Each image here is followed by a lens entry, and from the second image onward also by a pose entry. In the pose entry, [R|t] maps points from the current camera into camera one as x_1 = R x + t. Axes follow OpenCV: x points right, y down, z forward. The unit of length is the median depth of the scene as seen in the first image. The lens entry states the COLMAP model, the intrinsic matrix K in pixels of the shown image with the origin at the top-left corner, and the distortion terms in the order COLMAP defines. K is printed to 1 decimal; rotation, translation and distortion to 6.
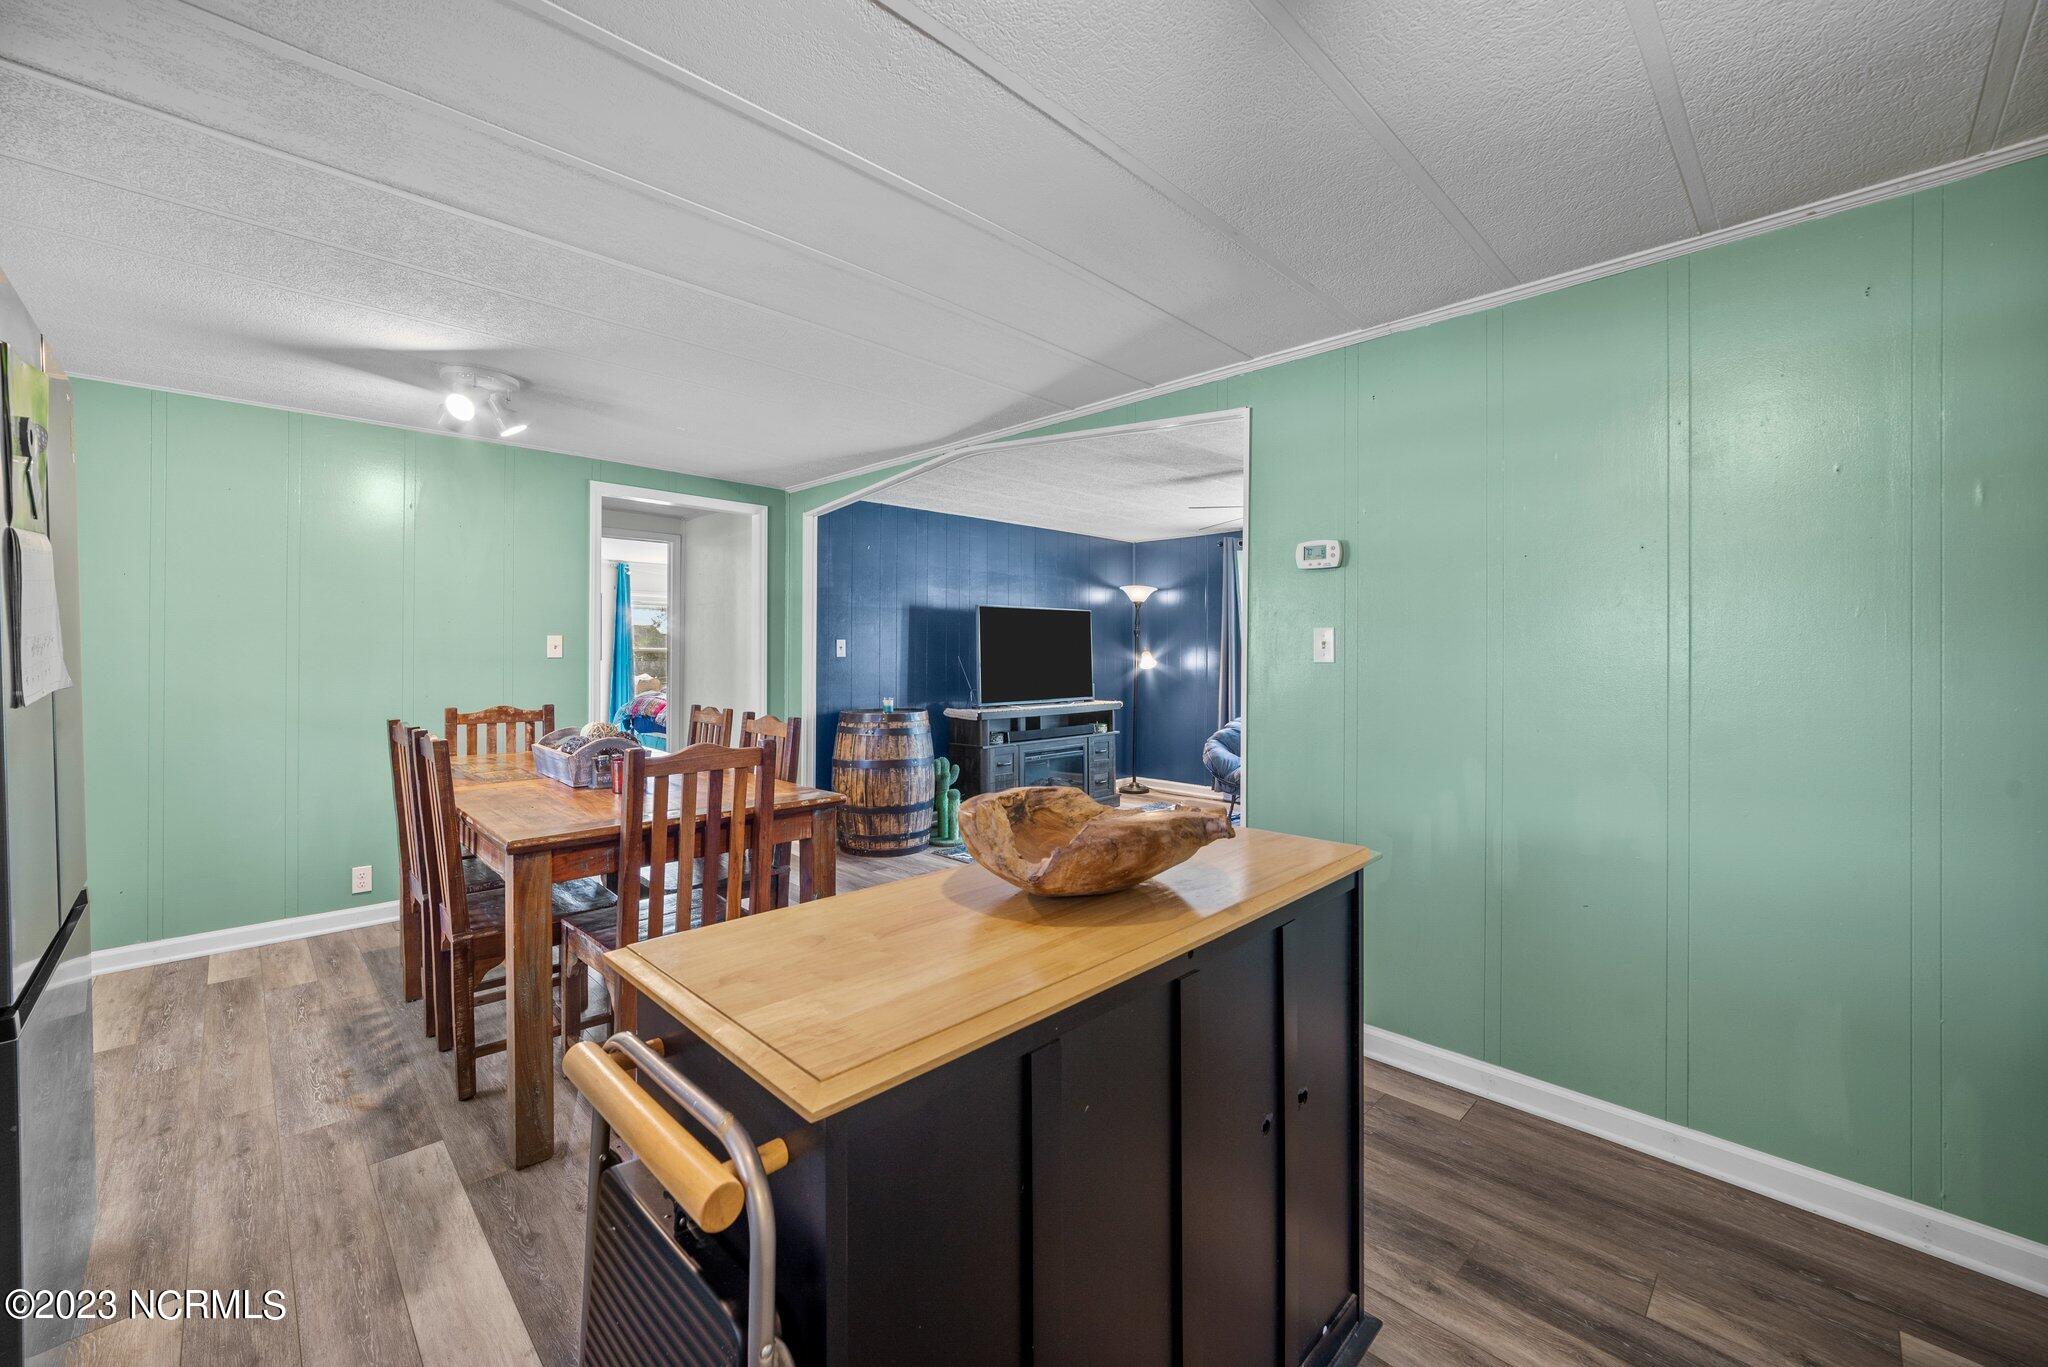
lens RADIAL K [[809.0, 0, 1005.8], [0, 809.0, 656.7], [0, 0, 1]] dist [-0.012670, -0.000091]
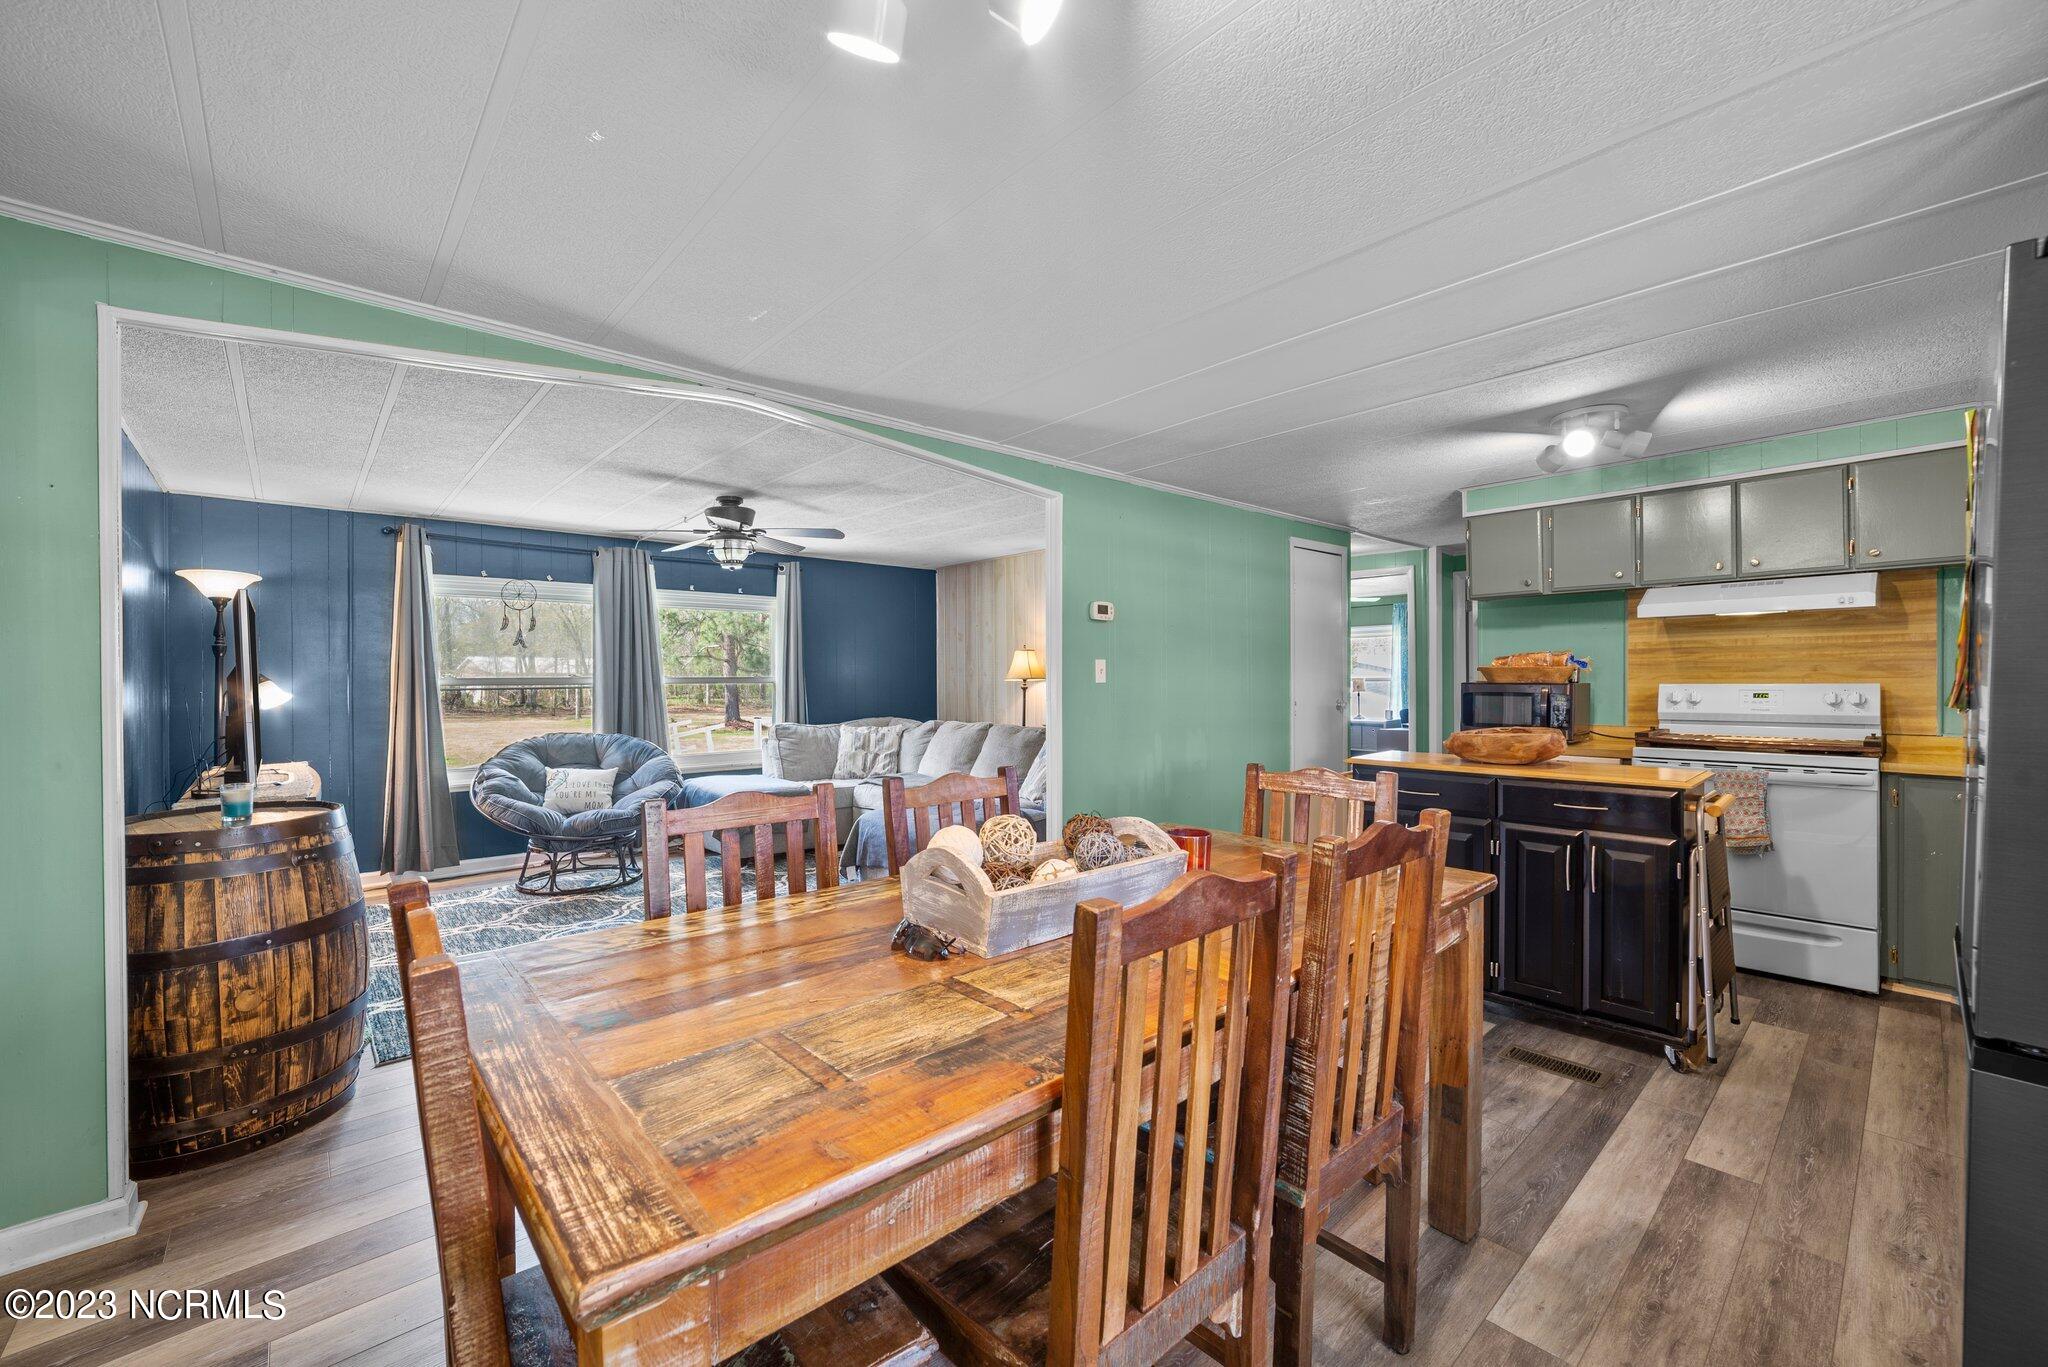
lens RADIAL K [[809.0, 0, 1023.1], [0, 809.0, 689.1], [0, 0, 1]] dist [-0.012670, -0.000091]
pose [[0.041835, -0.018550, 0.998952, -0.860097], [0.013295, 0.999749, 0.018008, -0.007138], [-0.999036, 0.012527, 0.042071, 0.819744]]
